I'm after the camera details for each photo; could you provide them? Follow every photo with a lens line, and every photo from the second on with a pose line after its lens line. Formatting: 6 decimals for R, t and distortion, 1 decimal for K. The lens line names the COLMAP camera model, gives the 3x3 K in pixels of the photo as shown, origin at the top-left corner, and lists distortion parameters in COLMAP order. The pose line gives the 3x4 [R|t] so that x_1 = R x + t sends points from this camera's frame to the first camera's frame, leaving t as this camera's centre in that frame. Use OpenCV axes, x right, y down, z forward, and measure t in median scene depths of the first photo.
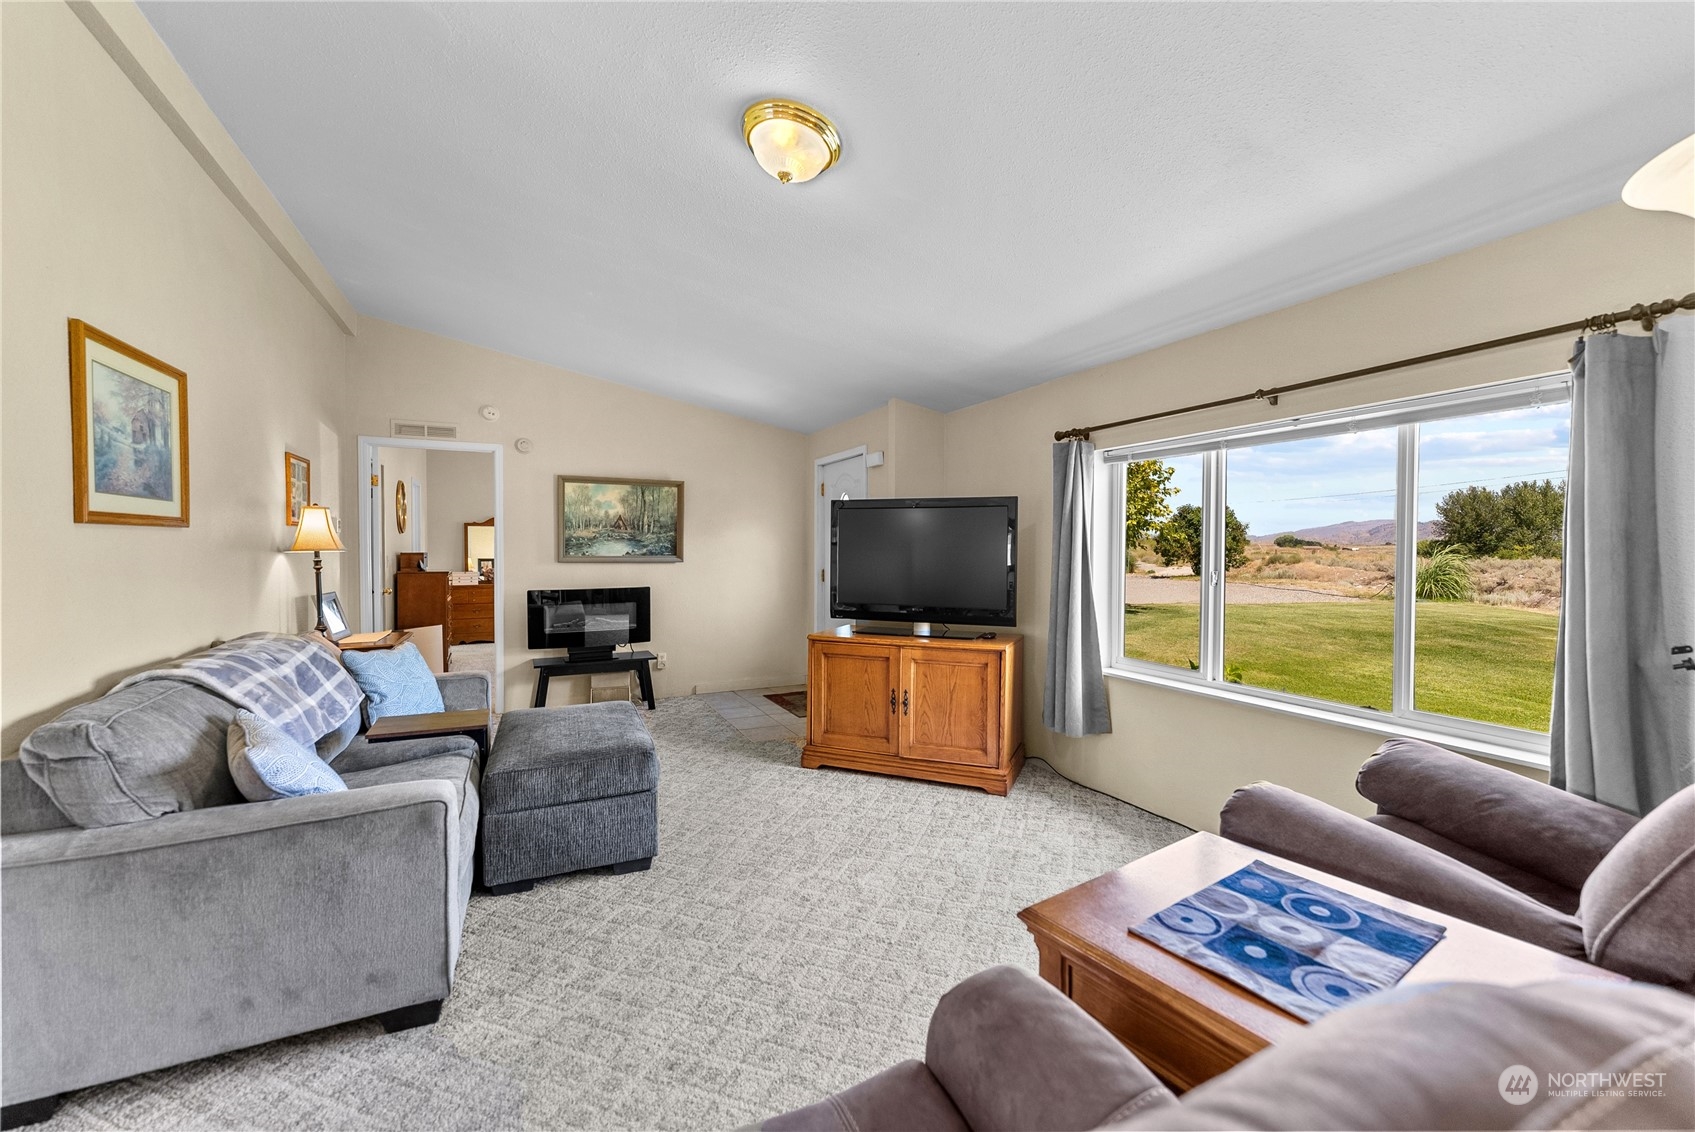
lens RADIAL K [[694.2, 0, 847.2], [0, 694.2, 559.6], [0, 0, 1]] dist [0.000033, -0.000423]
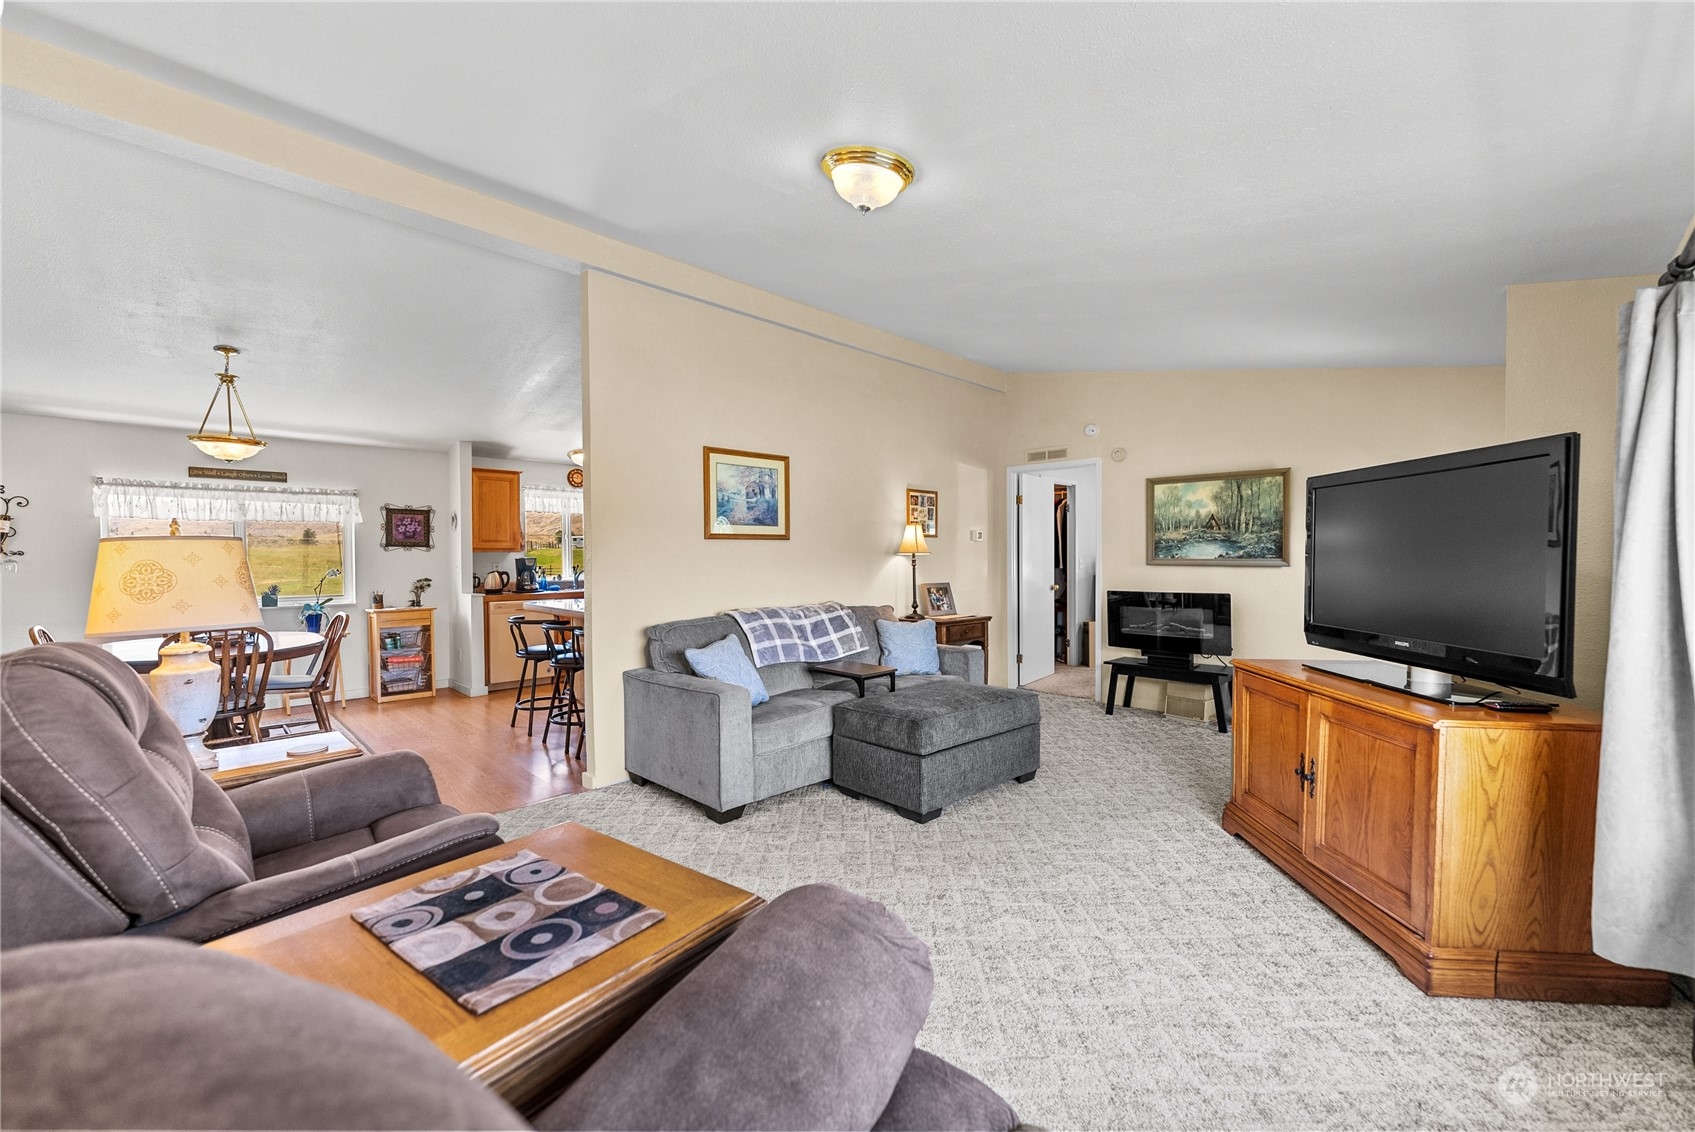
lens RADIAL K [[694.2, 0, 847.5], [0, 694.2, 567.5], [0, 0, 1]] dist [0.000033, -0.000423]
pose [[0.316998, 0.010931, -0.948363, 0.565275], [-0.011619, 0.999903, 0.007642, 0.007150], [0.948355, 0.008597, 0.317094, 0.373729]]
